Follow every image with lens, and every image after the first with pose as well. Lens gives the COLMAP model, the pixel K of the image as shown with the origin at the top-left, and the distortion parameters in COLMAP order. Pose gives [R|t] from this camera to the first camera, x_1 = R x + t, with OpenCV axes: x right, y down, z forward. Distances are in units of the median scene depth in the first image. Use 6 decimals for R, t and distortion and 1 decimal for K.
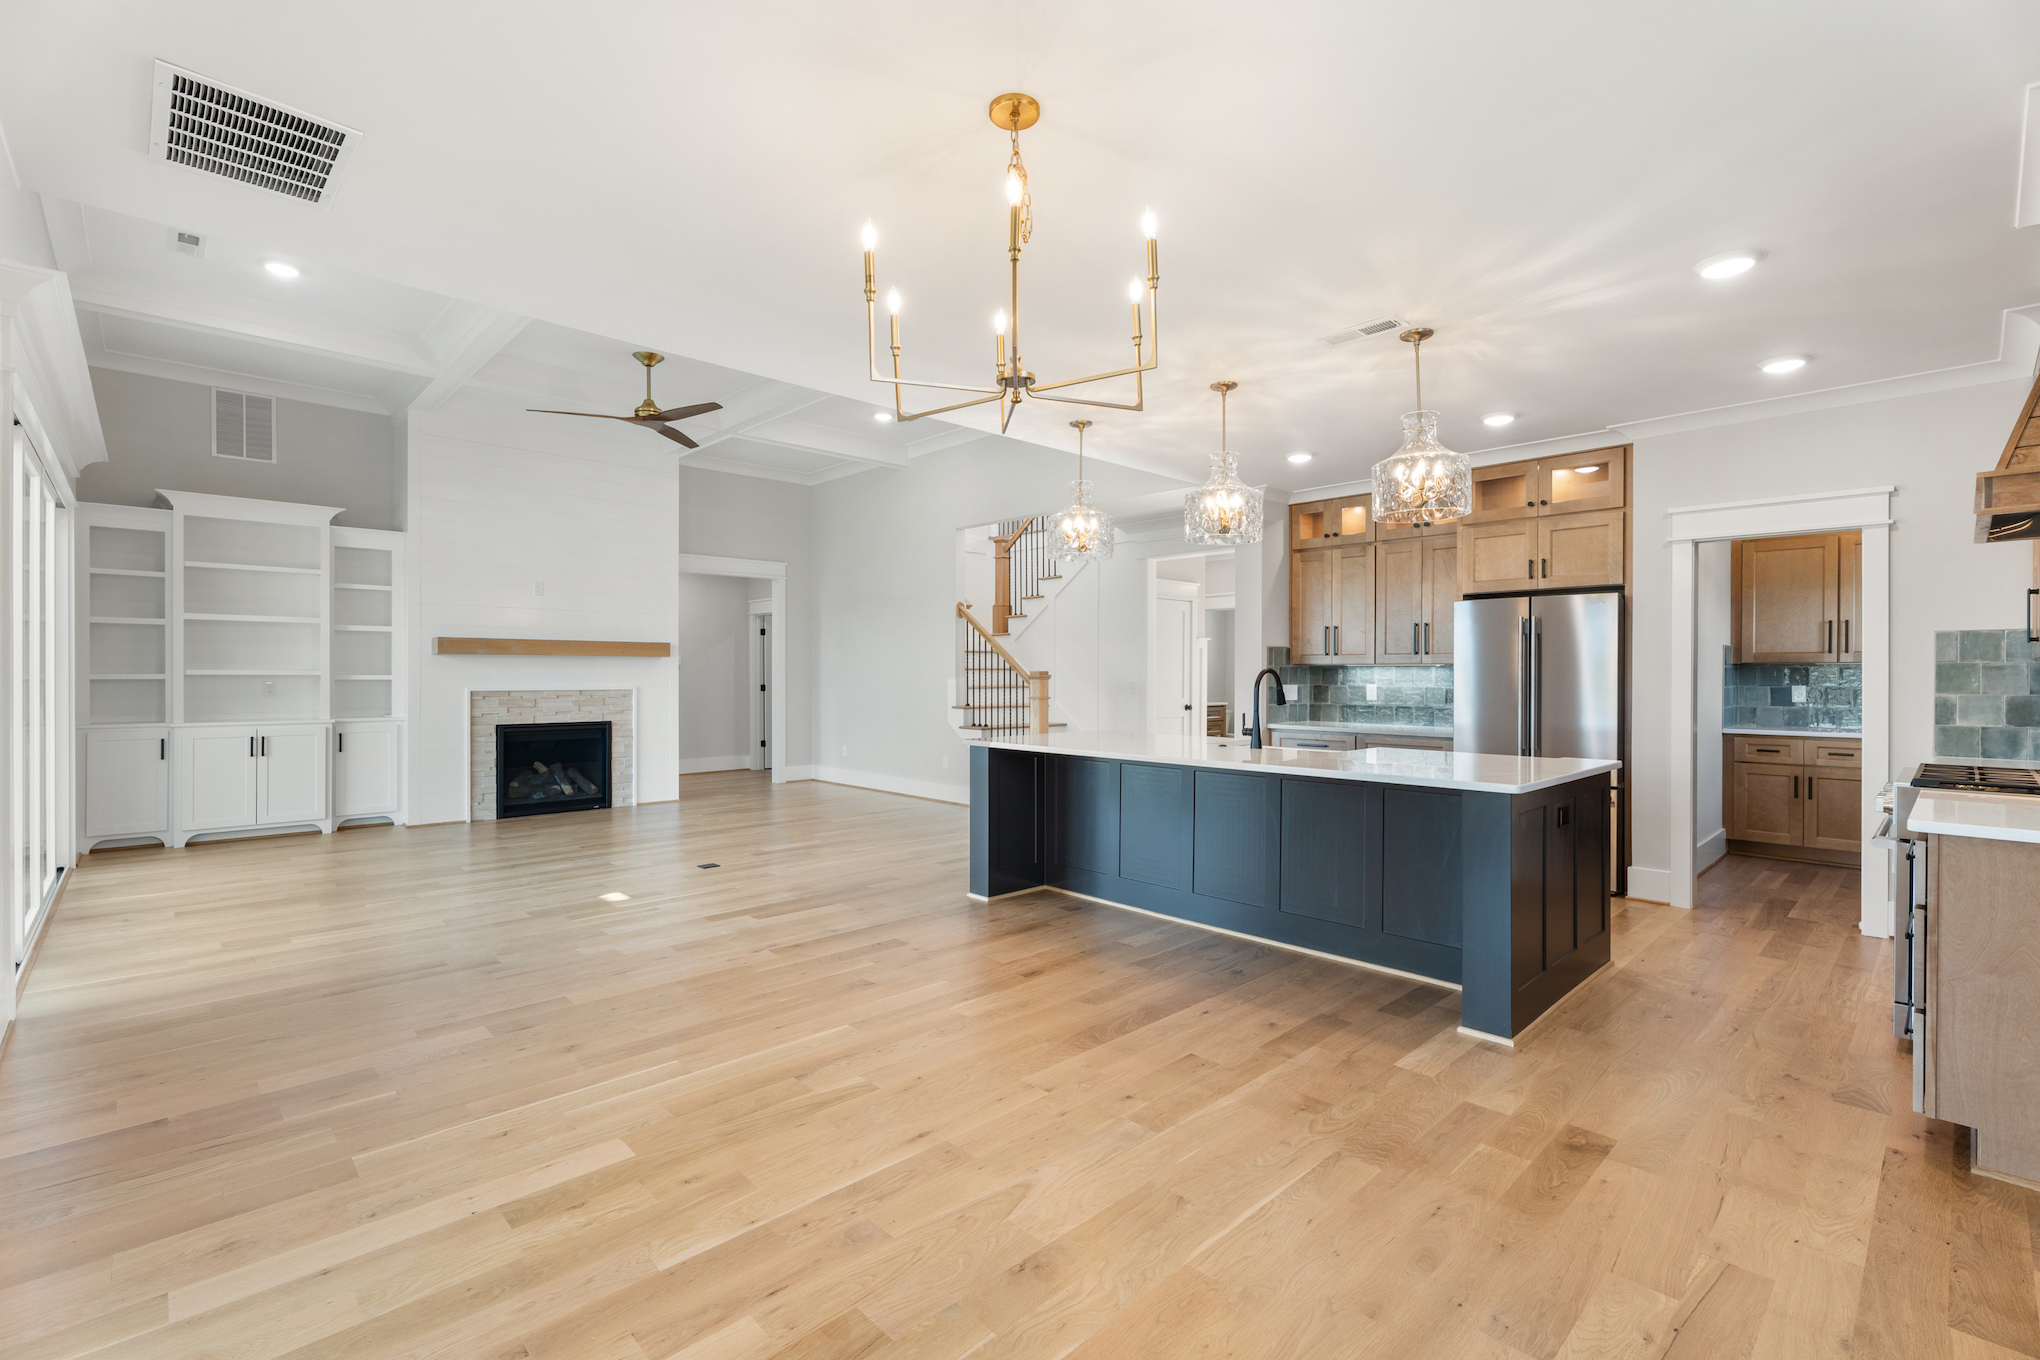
lens RADIAL K [[907.6, 0, 1013.6], [0, 907.6, 672.8], [0, 0, 1]] dist [0.006691, -0.004065]
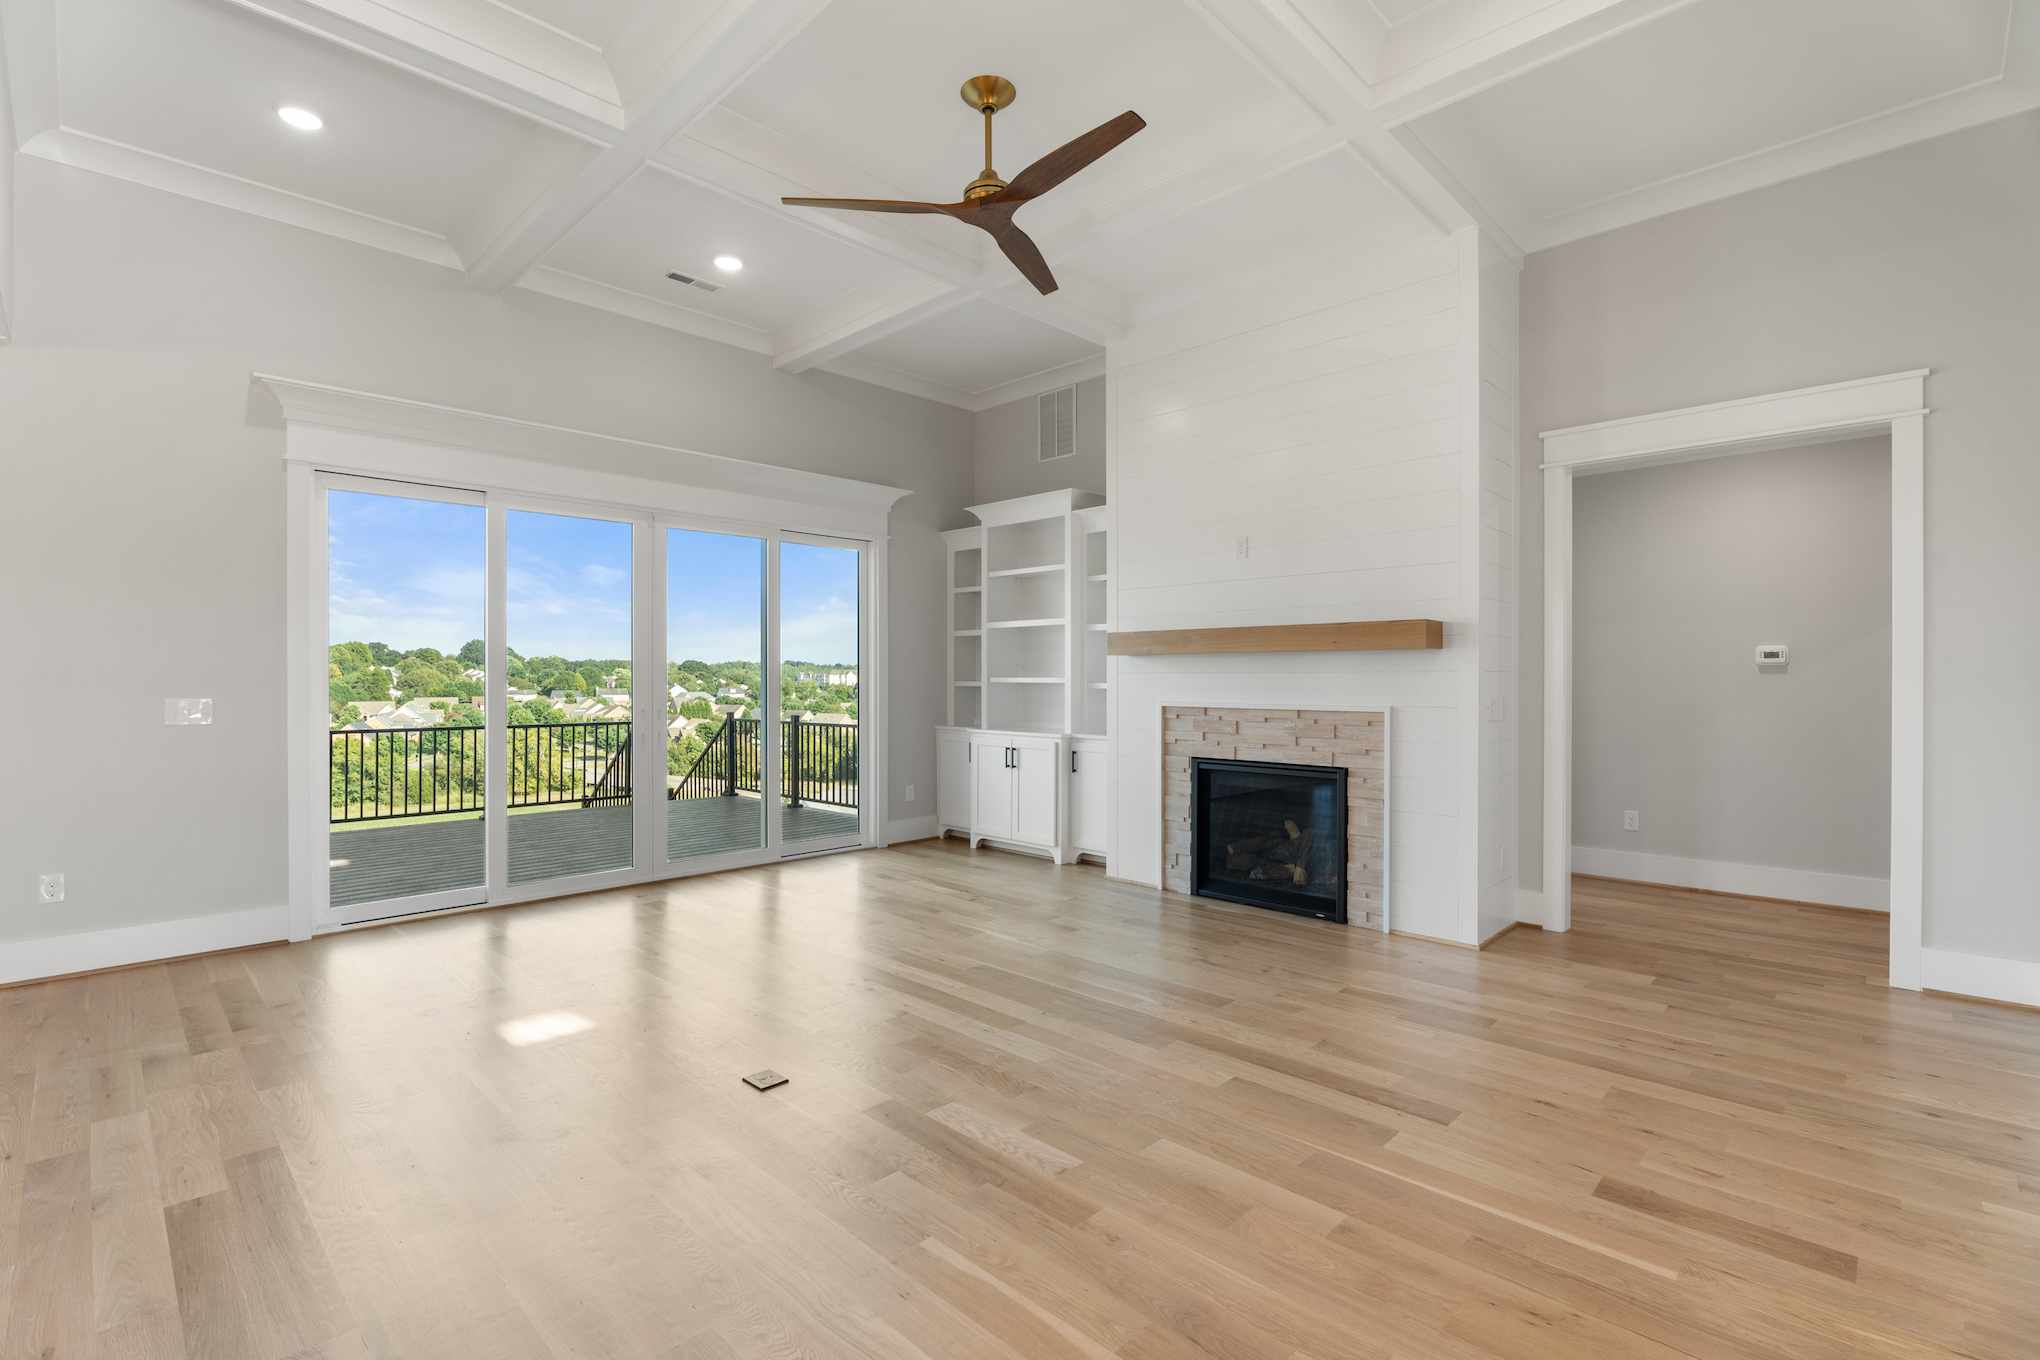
lens RADIAL K [[907.6, 0, 1023.5], [0, 907.6, 689.8], [0, 0, 1]] dist [0.006691, -0.004065]
pose [[0.029169, 0.011480, -0.999509, 0.125361], [-0.000245, 0.999934, 0.011477, -0.001461], [0.999574, -0.000090, 0.029170, 0.927522]]
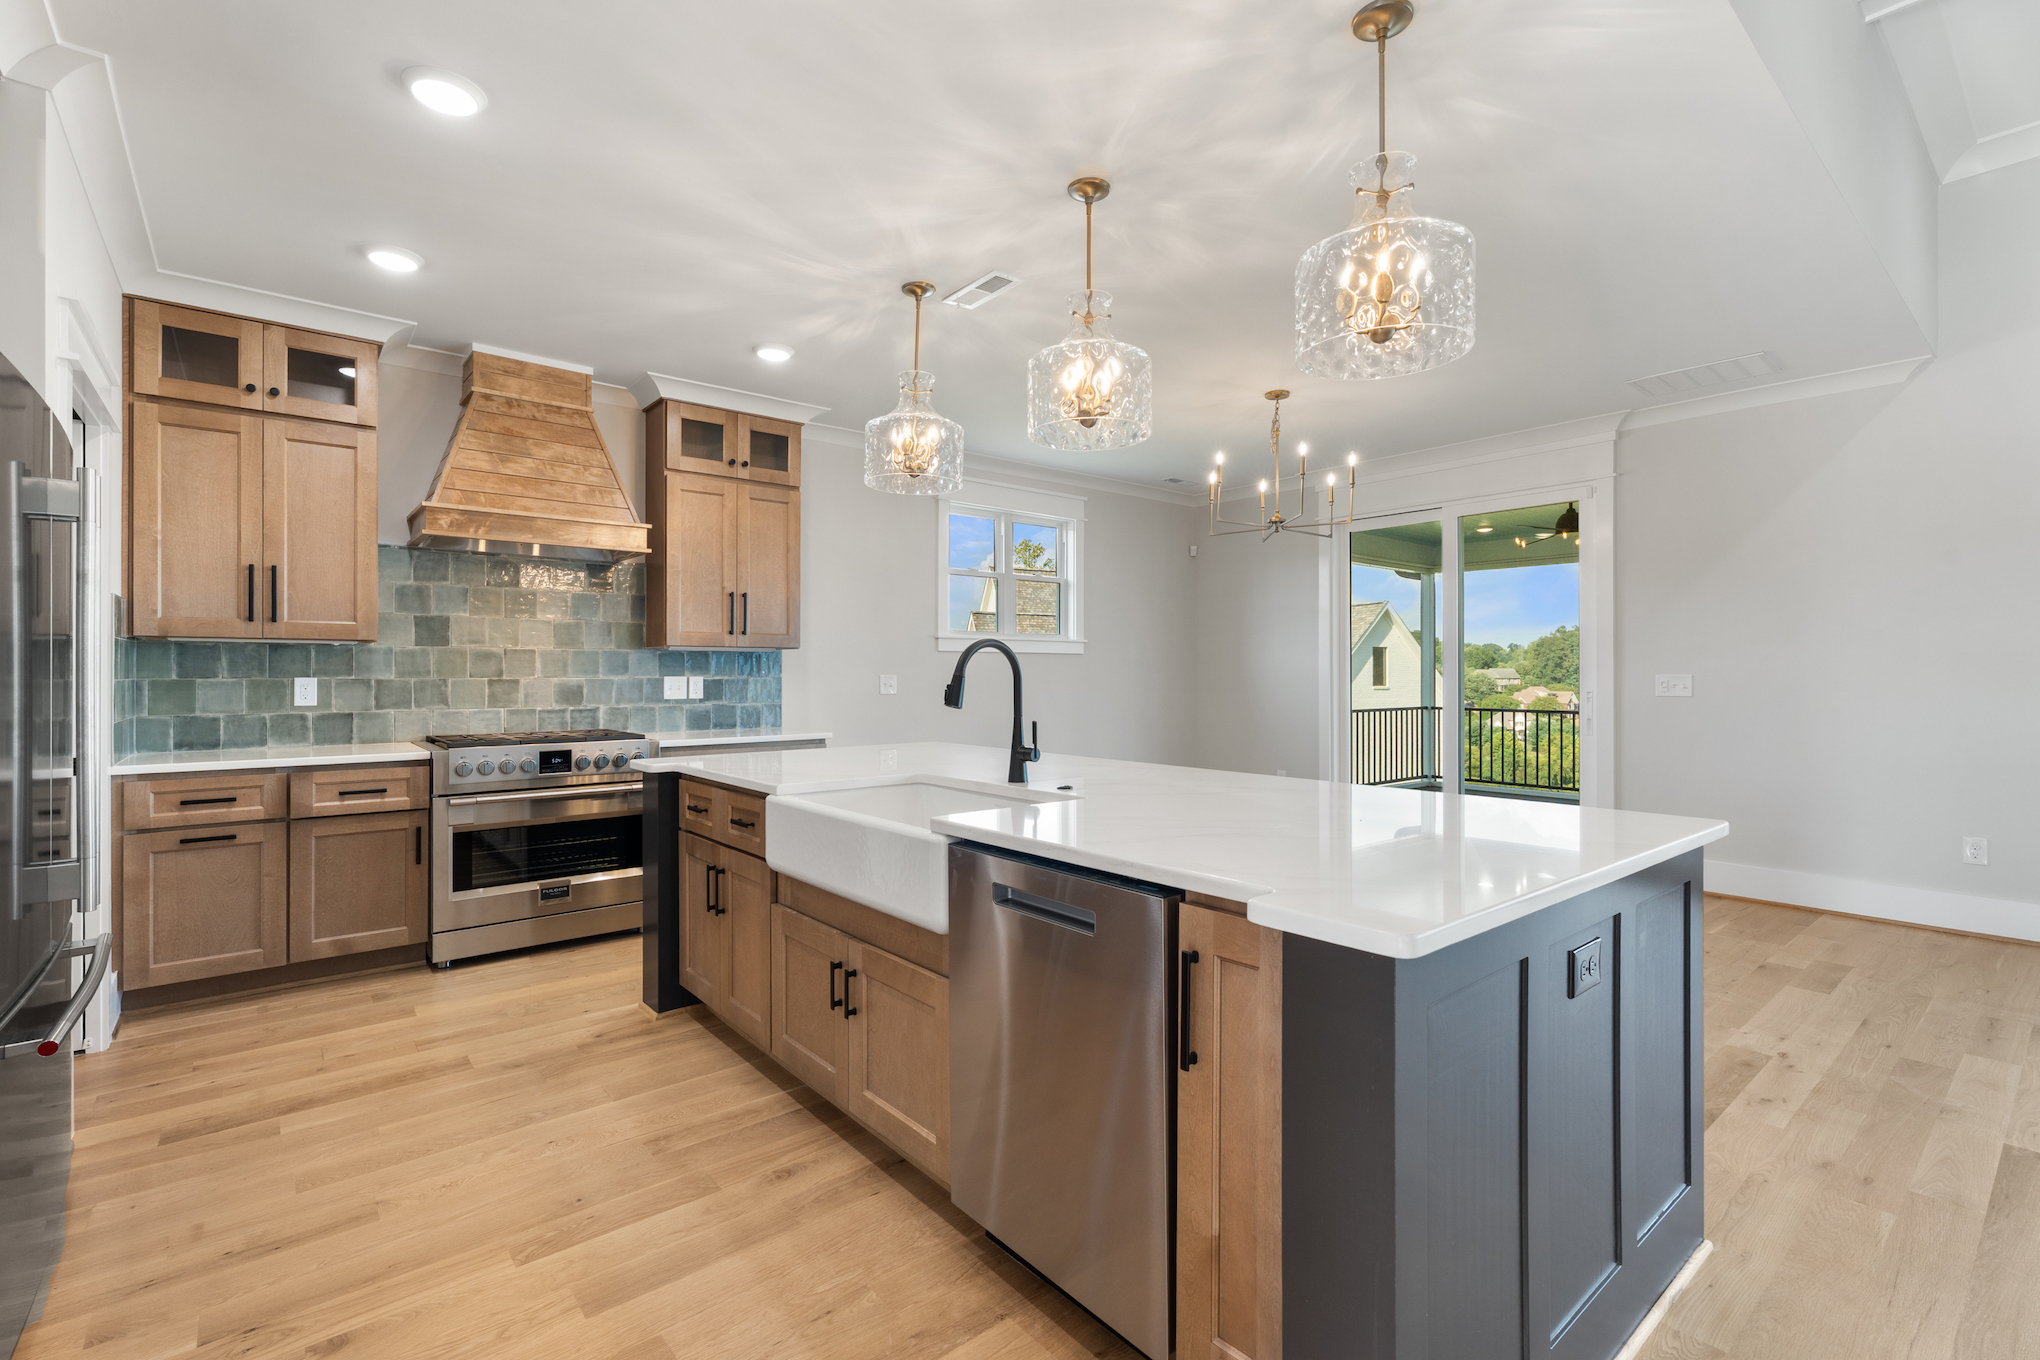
lens RADIAL K [[907.6, 0, 1018.9], [0, 907.6, 684.3], [0, 0, 1]] dist [0.006691, -0.004065]
pose [[-0.997013, -0.001481, 0.077219, 0.140842], [-0.000566, 0.999929, 0.011865, 0.010573], [-0.077231, 0.011786, -0.996944, 1.006805]]
